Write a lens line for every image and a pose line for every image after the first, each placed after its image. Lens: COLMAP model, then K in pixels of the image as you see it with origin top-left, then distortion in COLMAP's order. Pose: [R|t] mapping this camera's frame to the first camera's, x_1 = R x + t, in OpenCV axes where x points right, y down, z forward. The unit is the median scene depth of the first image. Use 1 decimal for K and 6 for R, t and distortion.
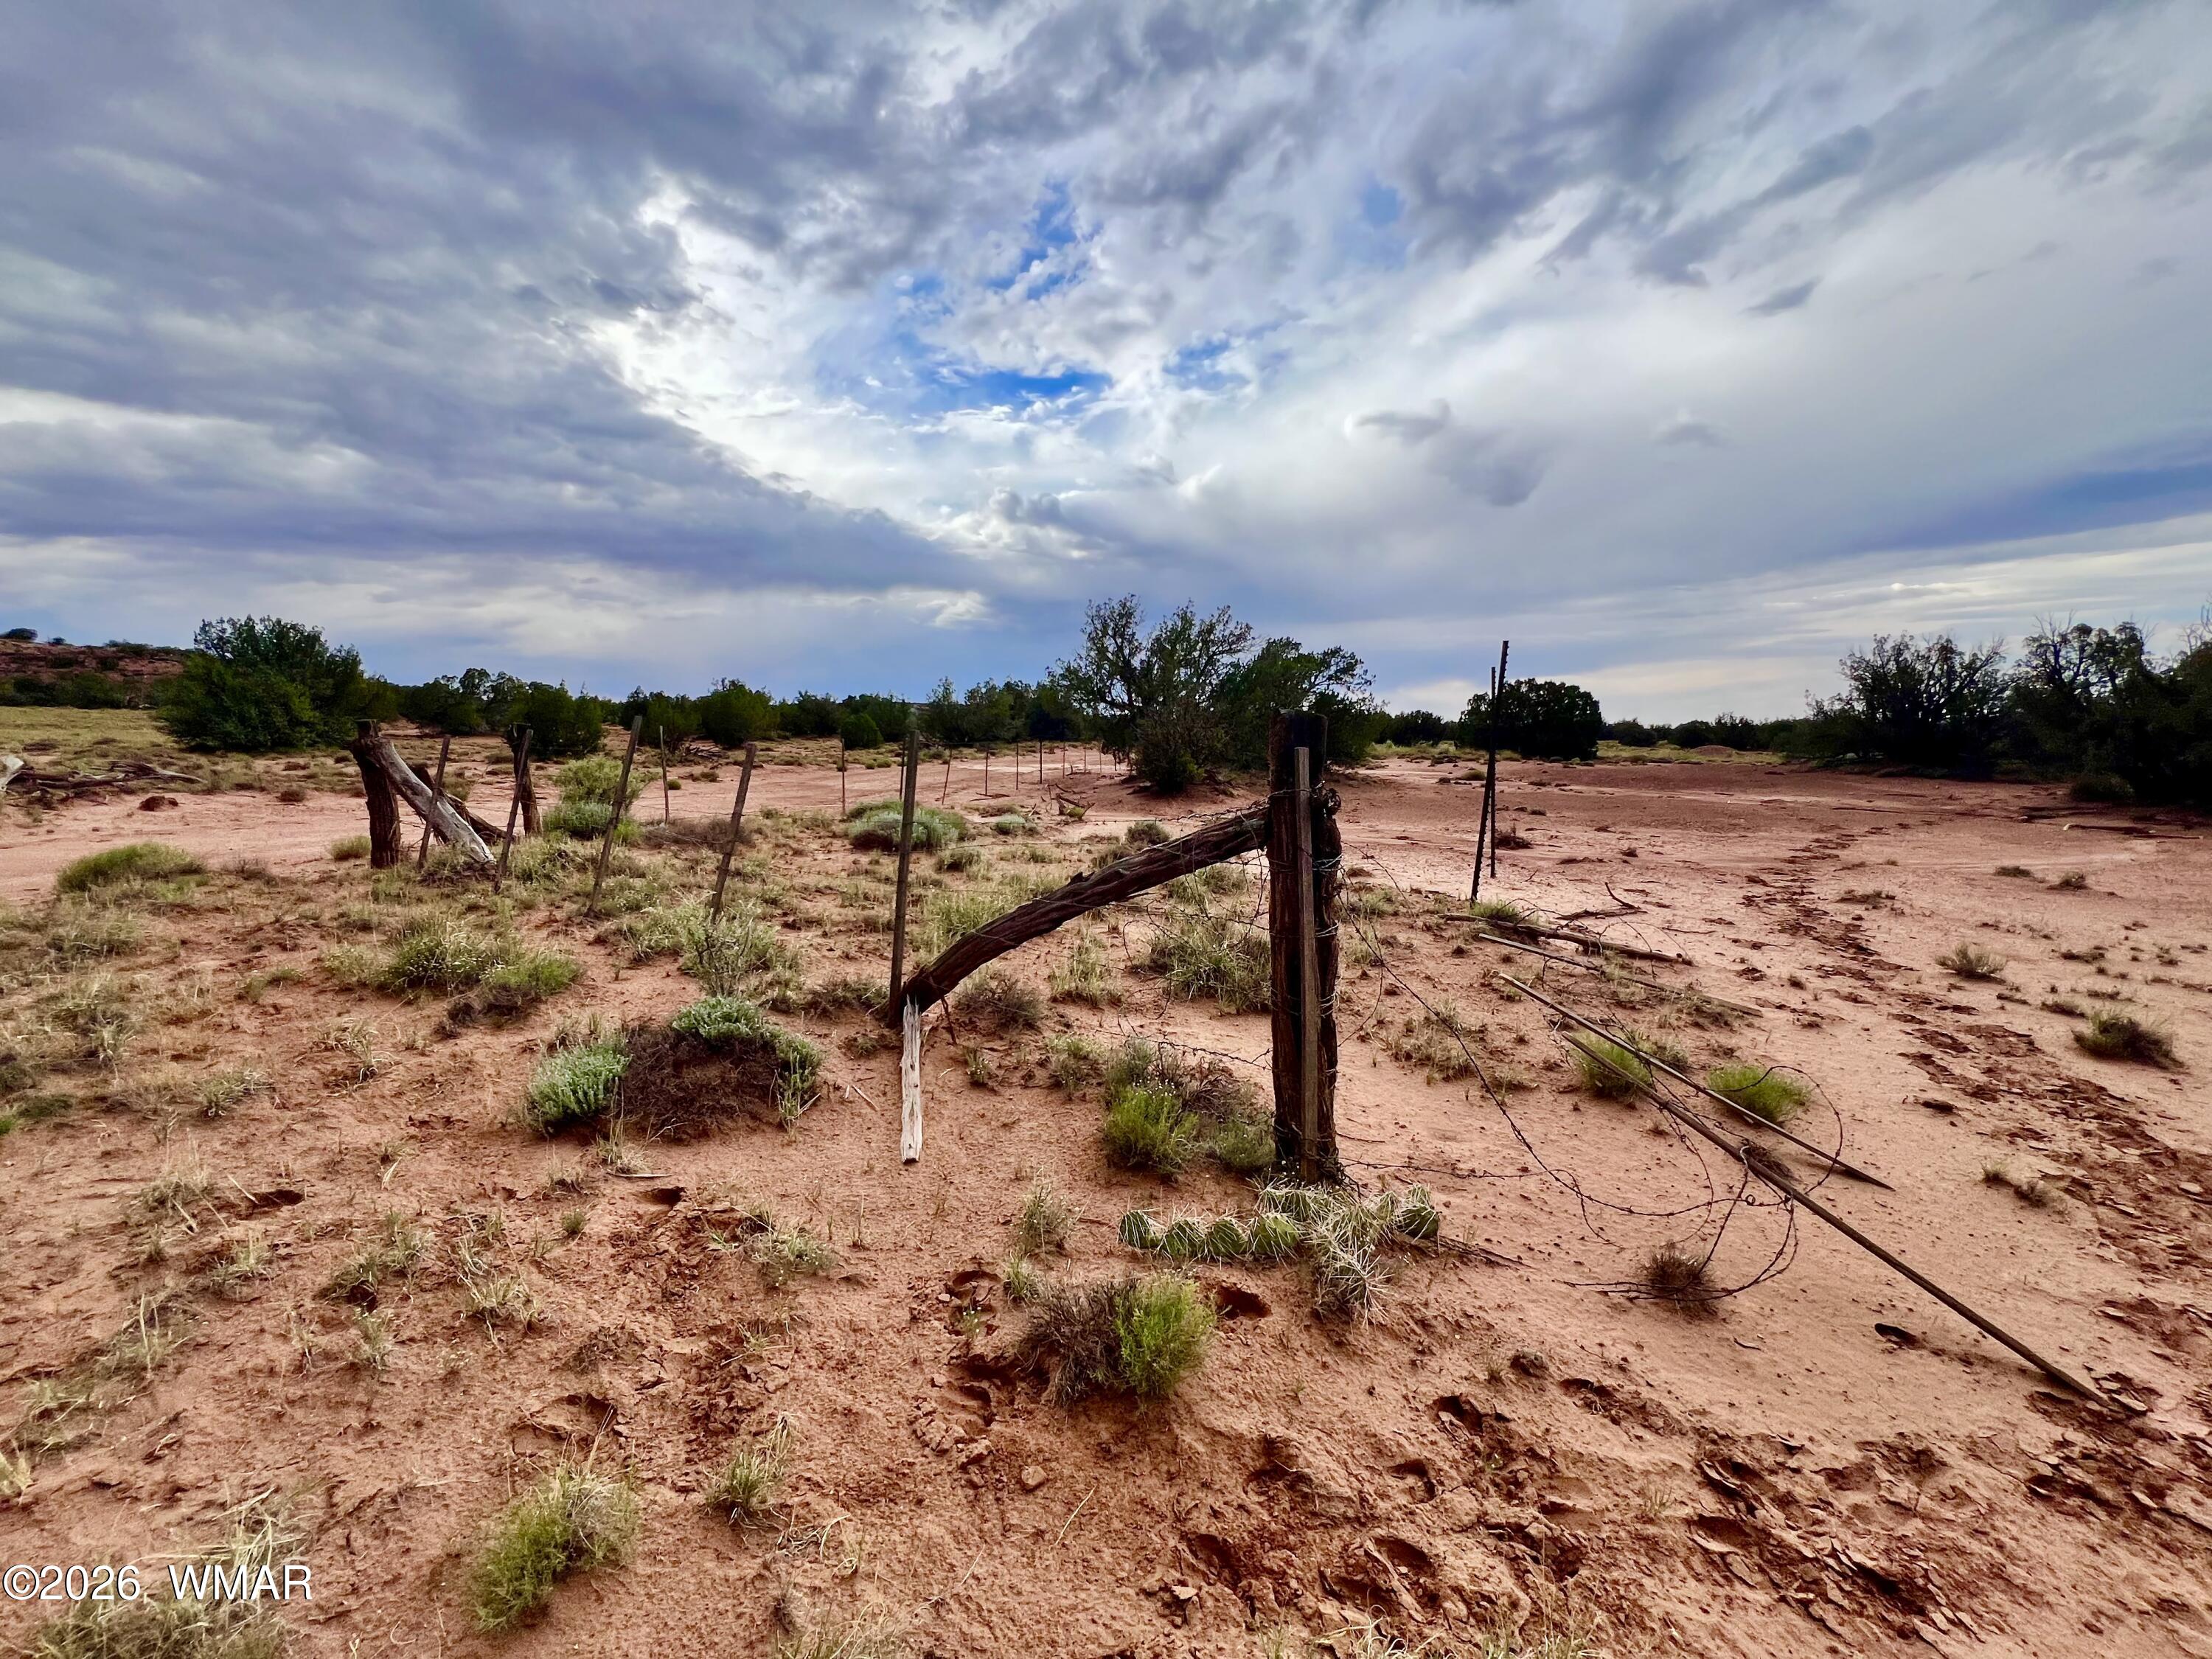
lens RADIAL K [[889.0, 0, 1106.0], [0, 889.0, 829.5], [0, 0, 1]] dist [-0.002107, 0.000056]
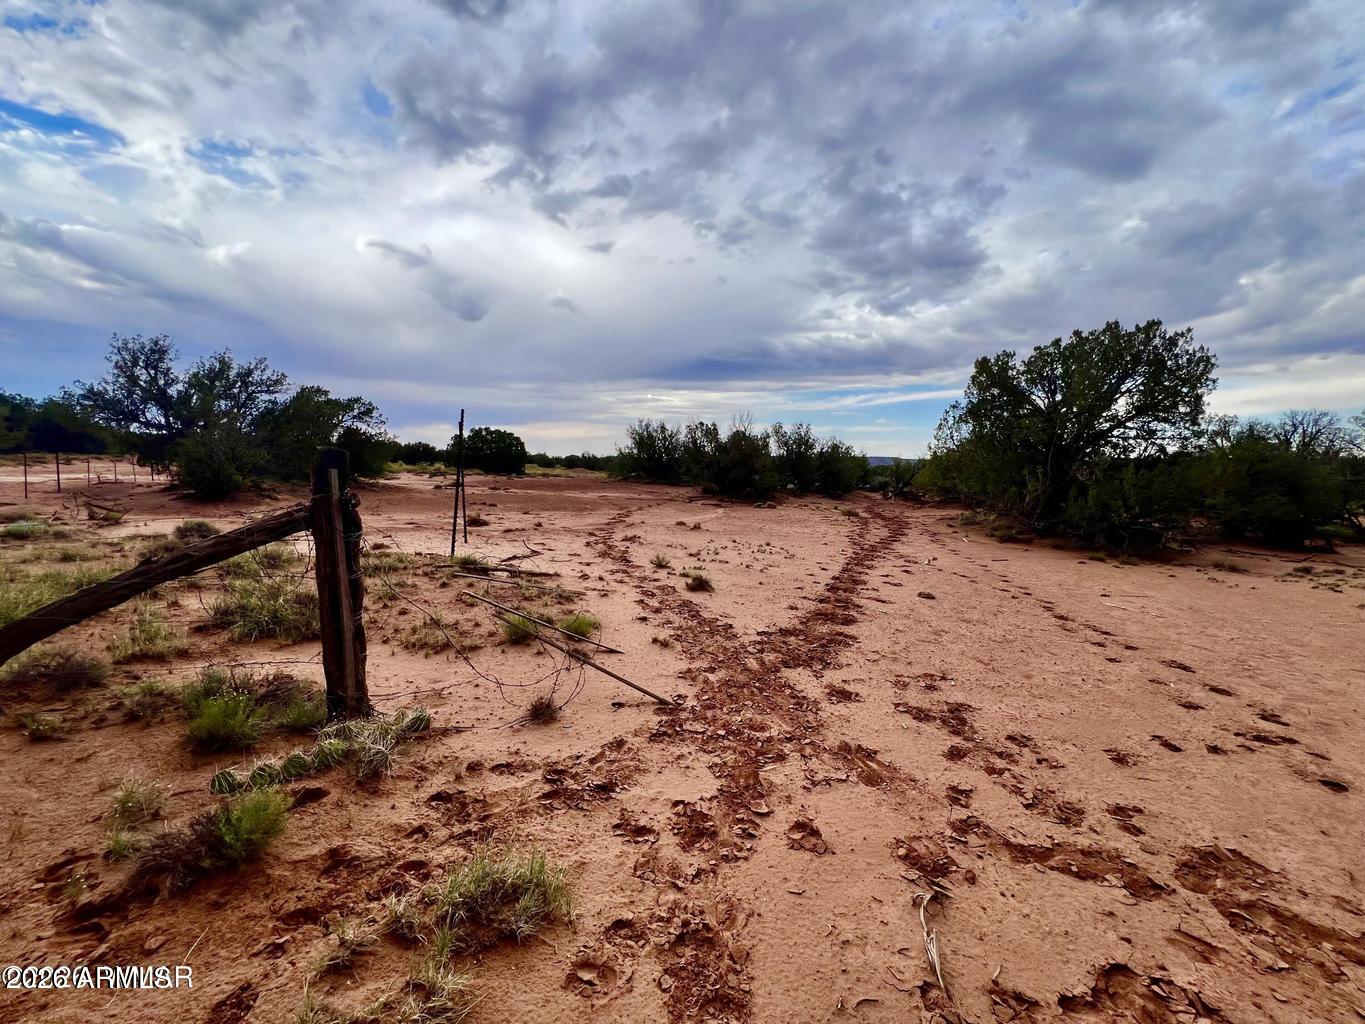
lens RADIAL K [[548.4, 0, 688.1], [0, 548.4, 513.2], [0, 0, 1]] dist [-0.001392, 0.000497]
pose [[0.705616, -0.040683, 0.707426, -0.025620], [0.045388, 0.998895, 0.012173, 0.005522], [-0.707140, 0.023519, 0.706683, -0.121451]]
